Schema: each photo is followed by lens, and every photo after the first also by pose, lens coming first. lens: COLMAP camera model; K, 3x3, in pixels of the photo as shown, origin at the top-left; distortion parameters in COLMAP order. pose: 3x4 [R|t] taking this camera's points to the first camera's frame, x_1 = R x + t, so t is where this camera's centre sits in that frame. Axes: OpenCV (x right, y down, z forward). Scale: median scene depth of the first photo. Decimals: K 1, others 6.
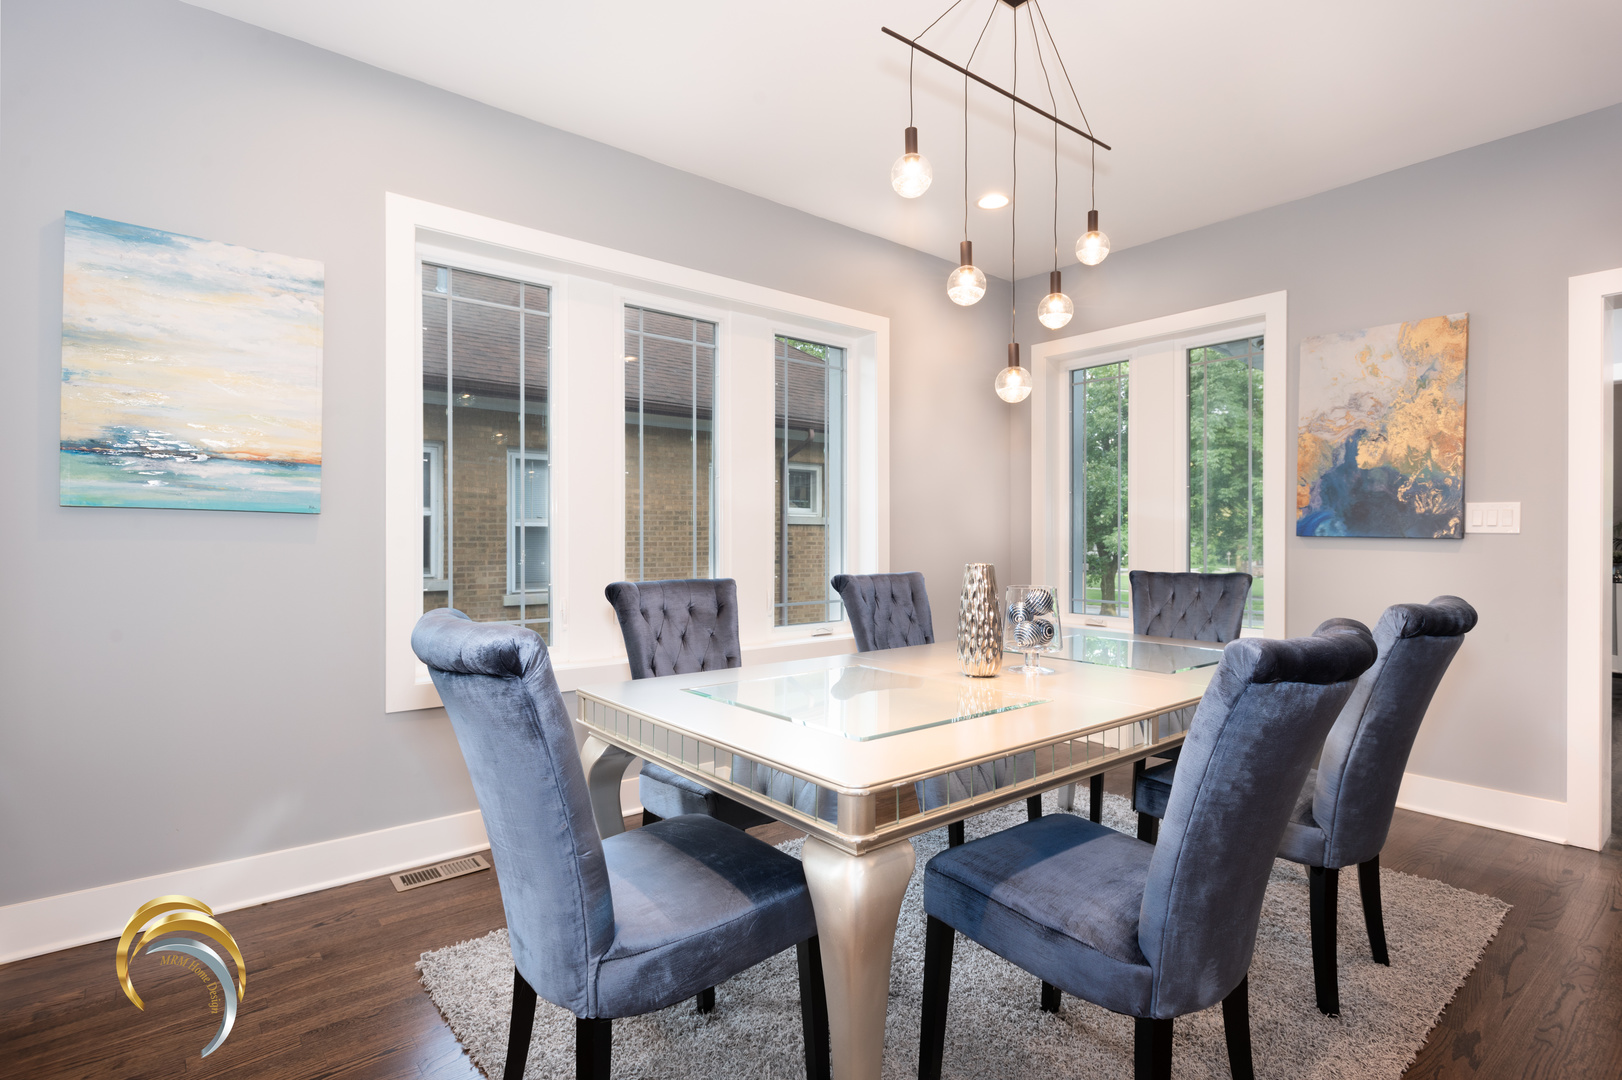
lens RADIAL K [[792.5, 0, 811.0], [0, 792.5, 540.0], [0, 0, 1]] dist [-0.003776, 0.000116]
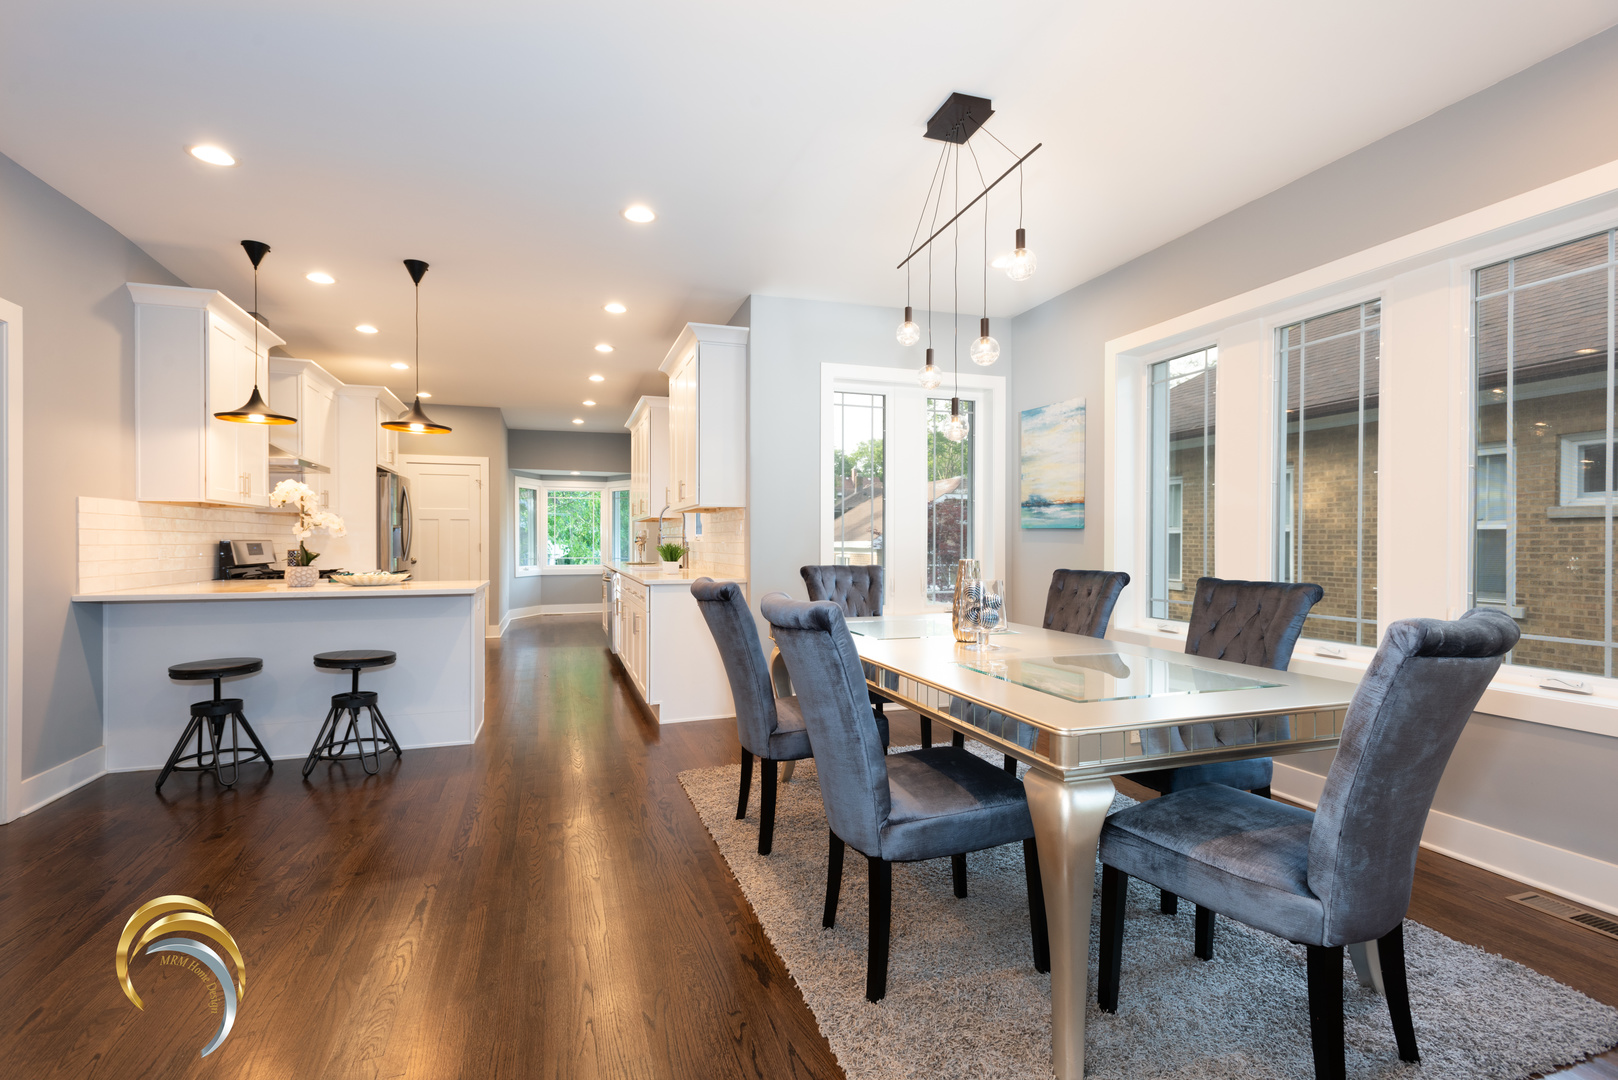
lens RADIAL K [[765.1, 0, 809.0], [0, 765.1, 540.0], [0, 0, 1]] dist [0.001416, 0.000200]
pose [[-0.354929, -0.007864, -0.934860, 1.563690], [-0.004141, 0.999968, -0.006839, 0.012423], [0.934884, 0.001444, -0.354950, 1.214970]]
